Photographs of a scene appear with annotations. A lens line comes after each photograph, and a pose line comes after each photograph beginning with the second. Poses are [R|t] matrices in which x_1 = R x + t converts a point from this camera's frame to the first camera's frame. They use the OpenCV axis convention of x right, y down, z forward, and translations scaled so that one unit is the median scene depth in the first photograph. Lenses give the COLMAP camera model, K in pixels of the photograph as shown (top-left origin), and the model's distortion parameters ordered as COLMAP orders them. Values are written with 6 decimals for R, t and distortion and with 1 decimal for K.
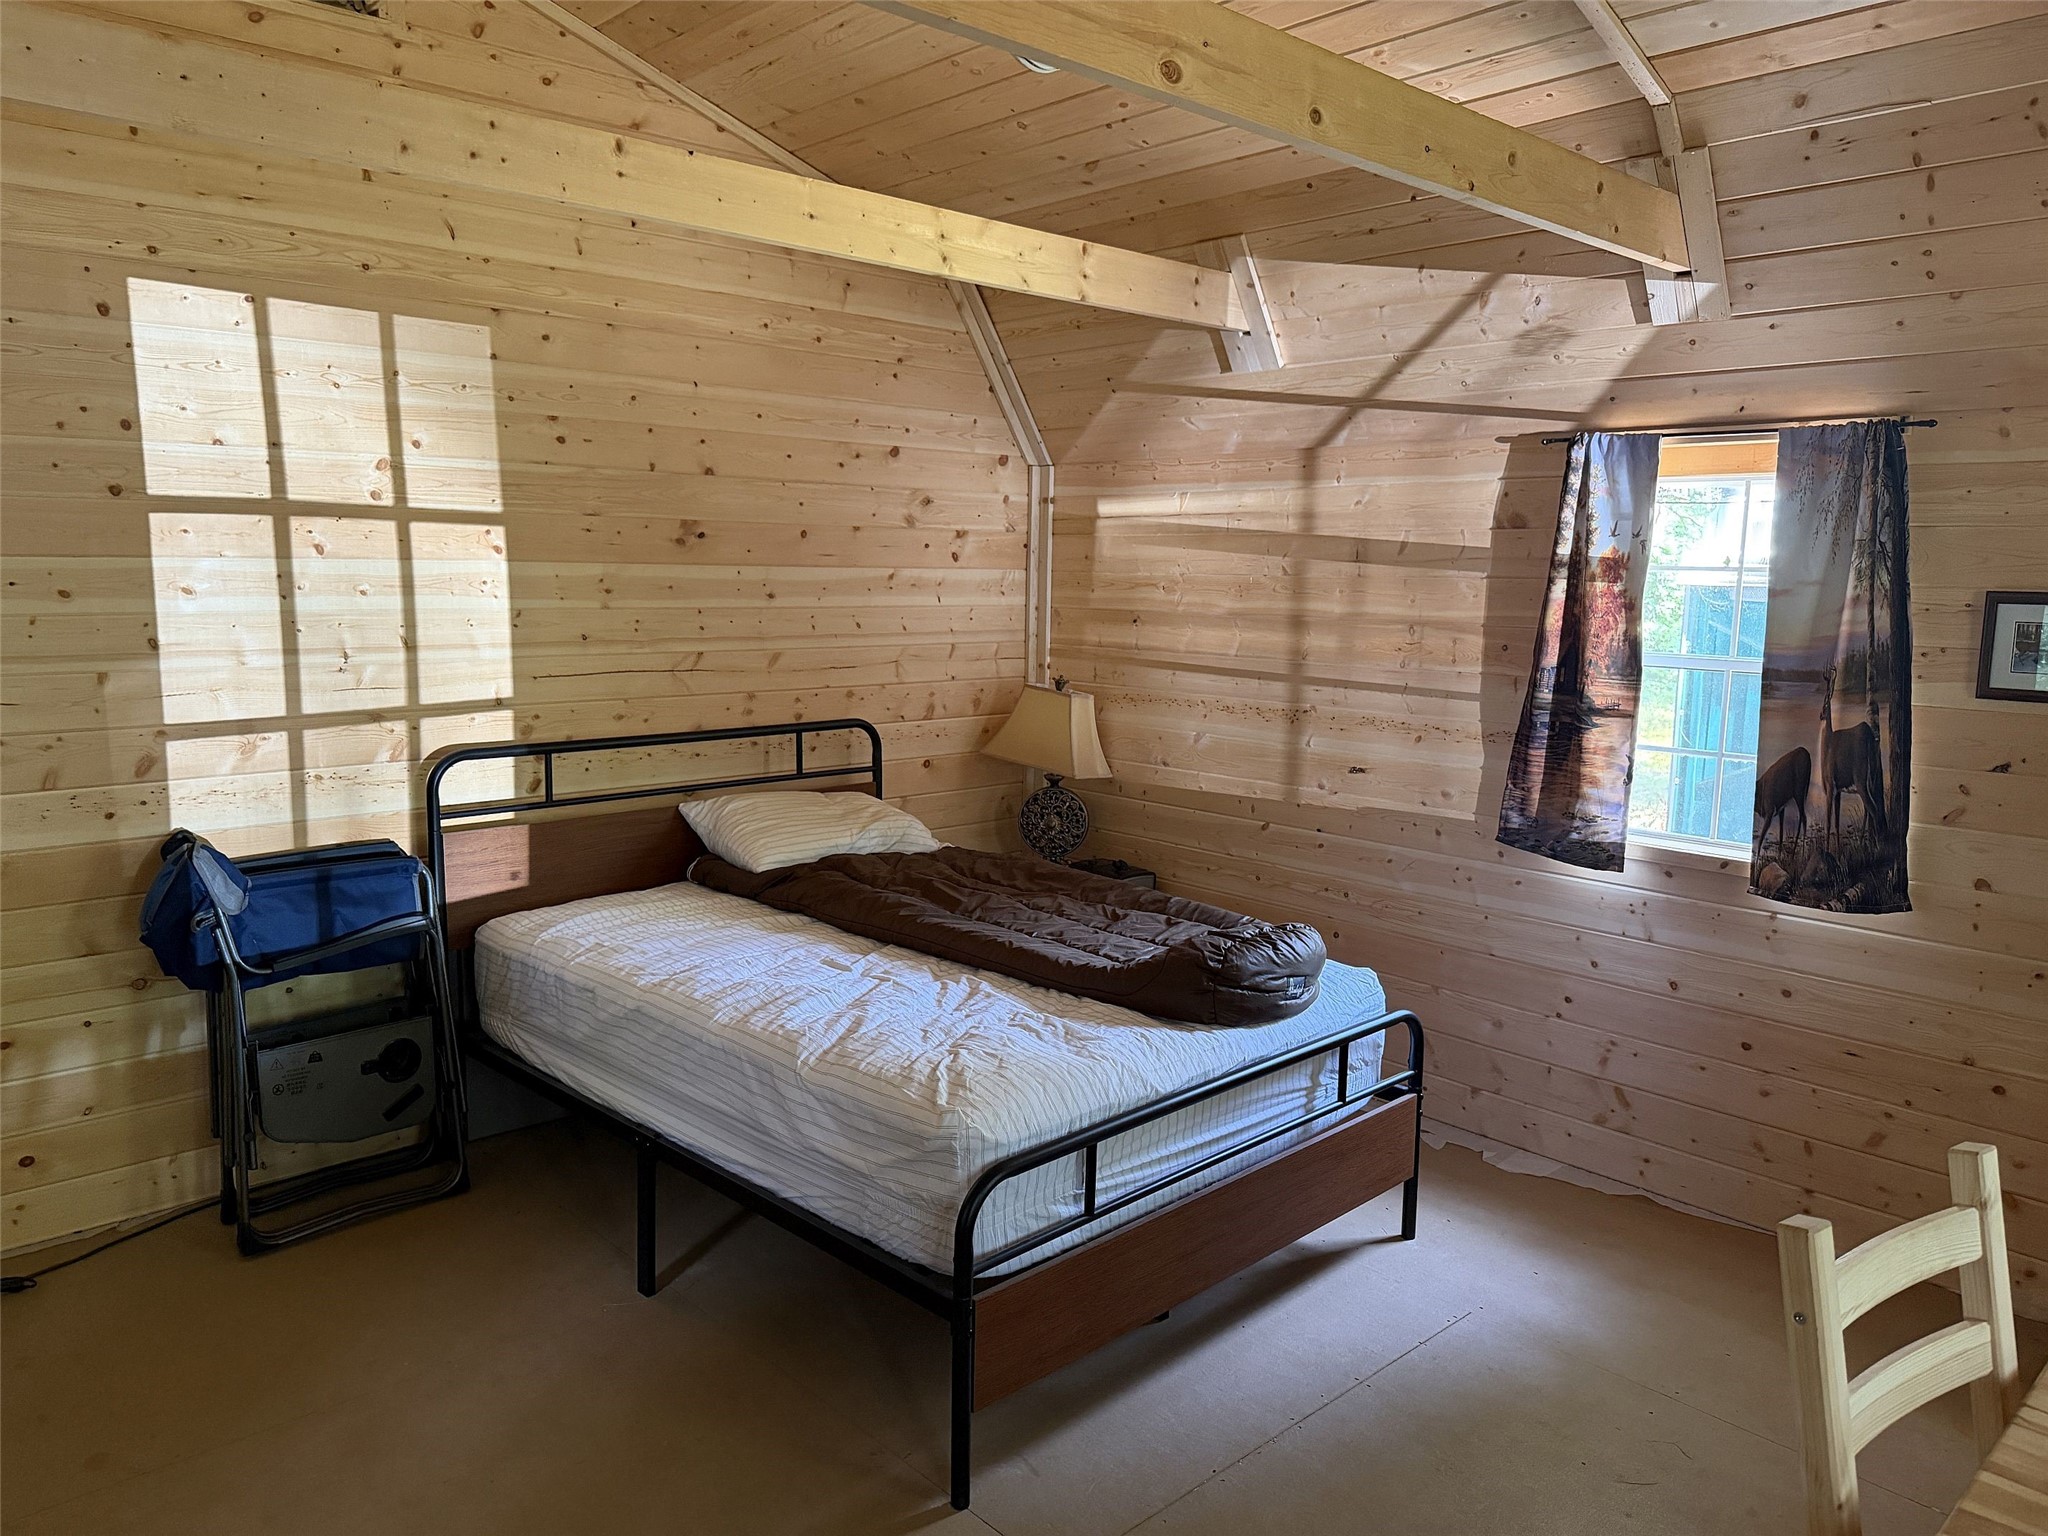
lens RADIAL K [[1432.2, 0, 1030.7], [0, 1432.2, 773.8], [0, 0, 1]] dist [0.105071, -0.179181]
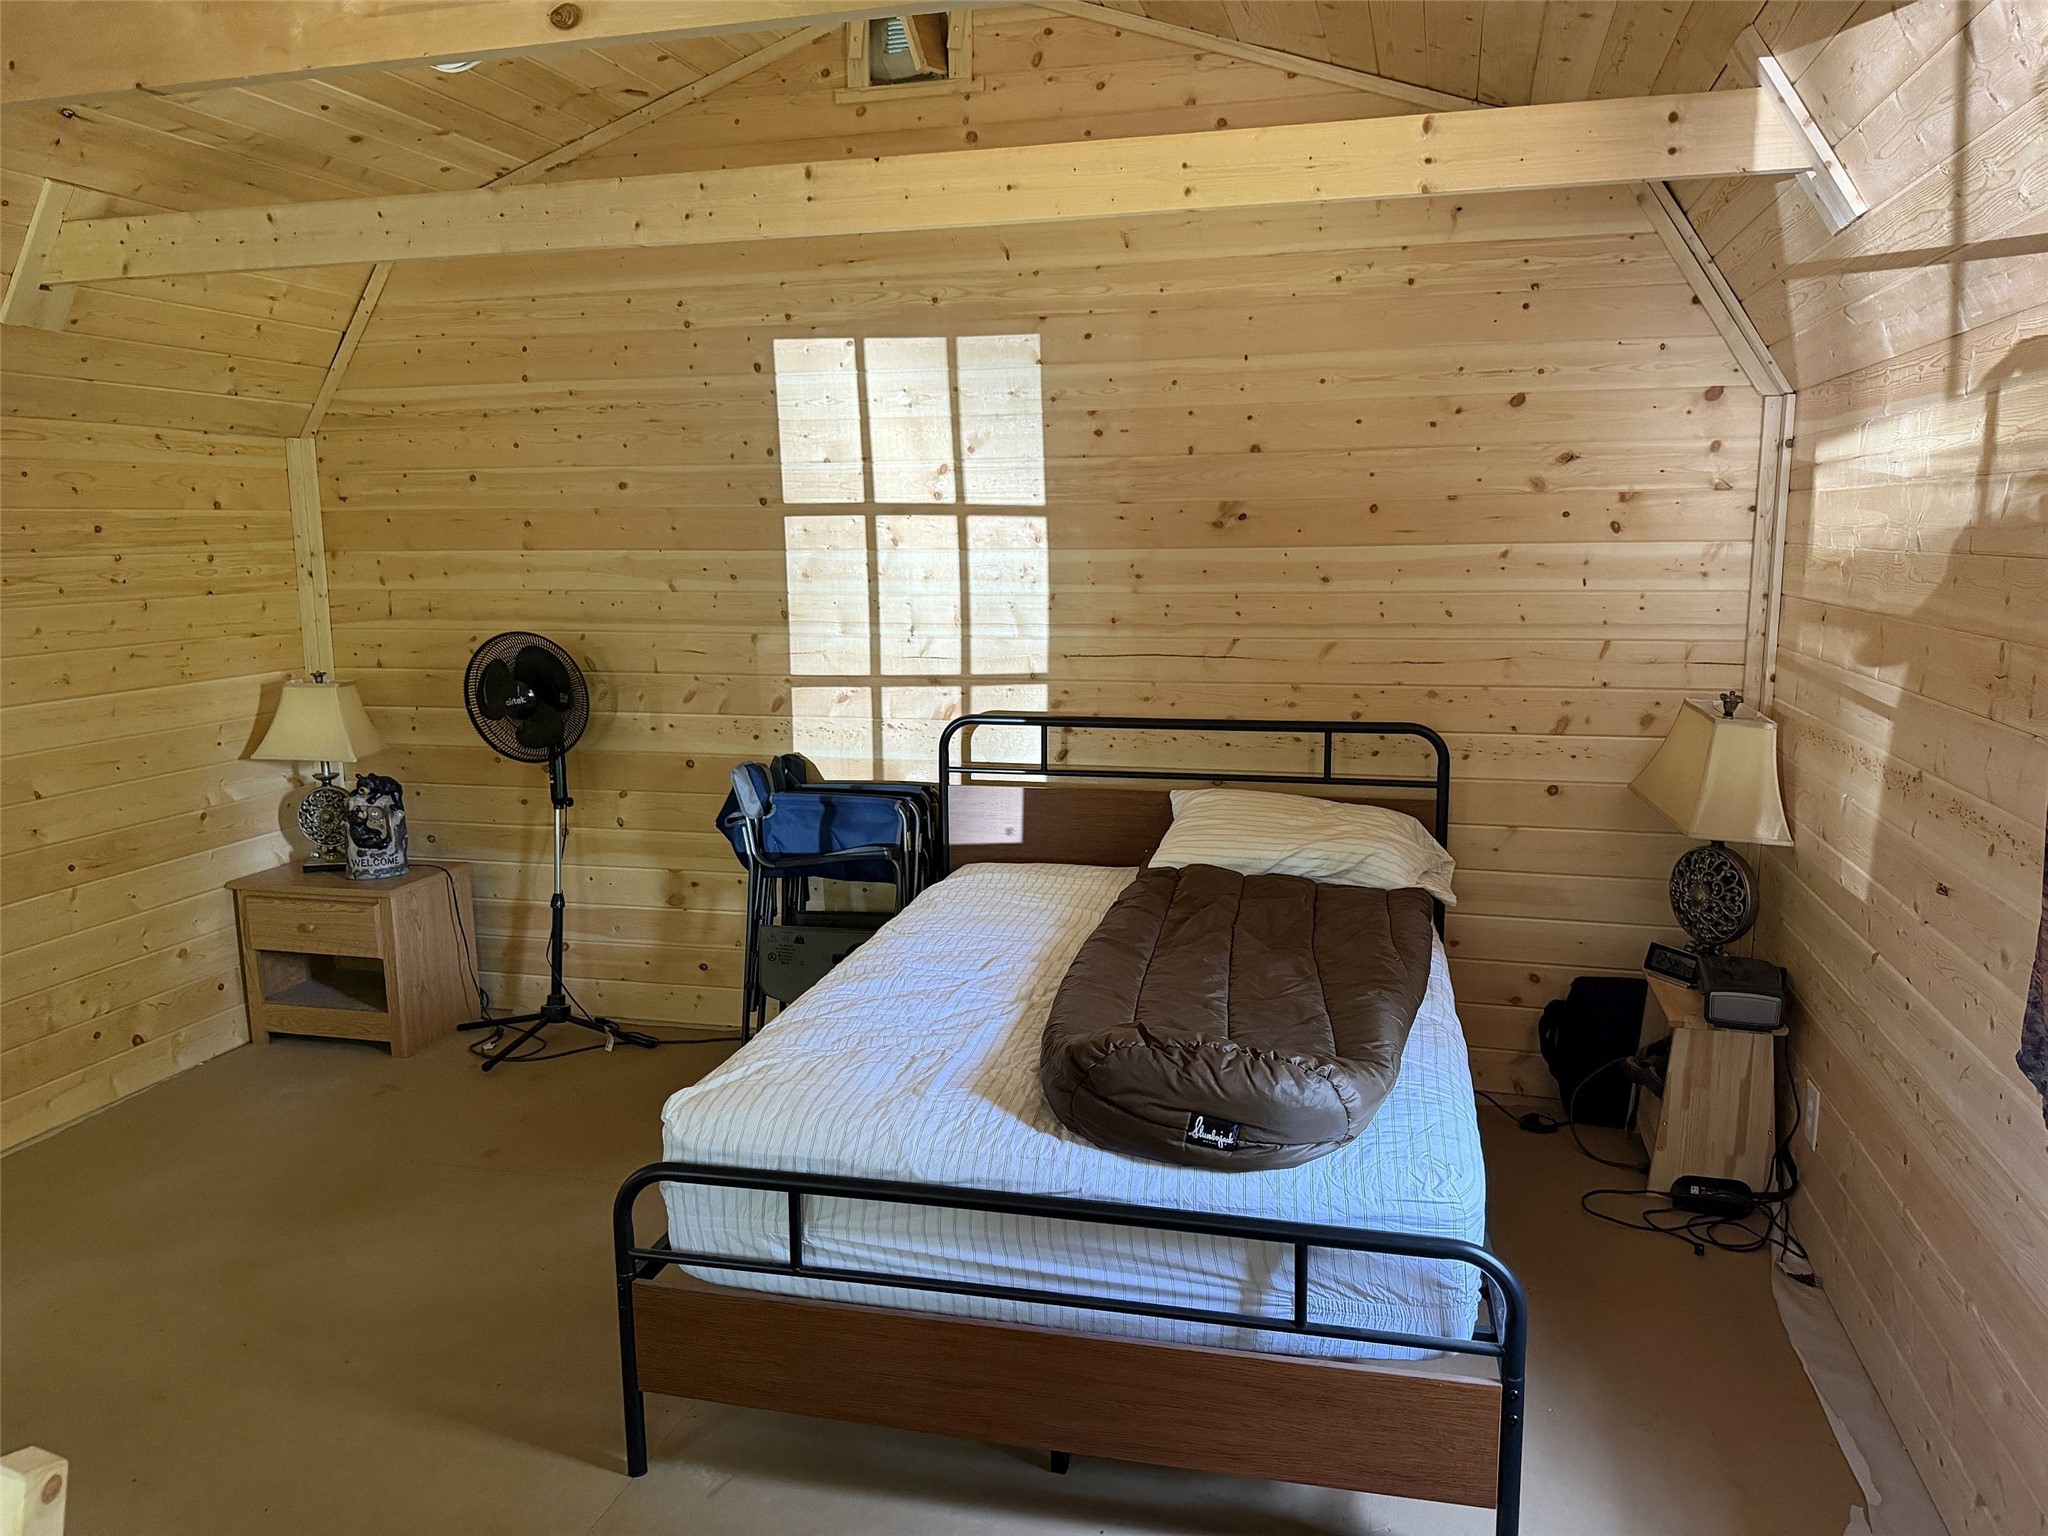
lens RADIAL K [[1430.7, 0, 1032.4], [0, 1430.7, 770.9], [0, 0, 1]] dist [0.172506, -0.361485]
pose [[0.528114, 0.120734, -0.840547, 0.635386], [-0.105223, 0.991517, 0.076307, -0.068474], [0.842629, 0.048146, 0.536338, 0.458230]]
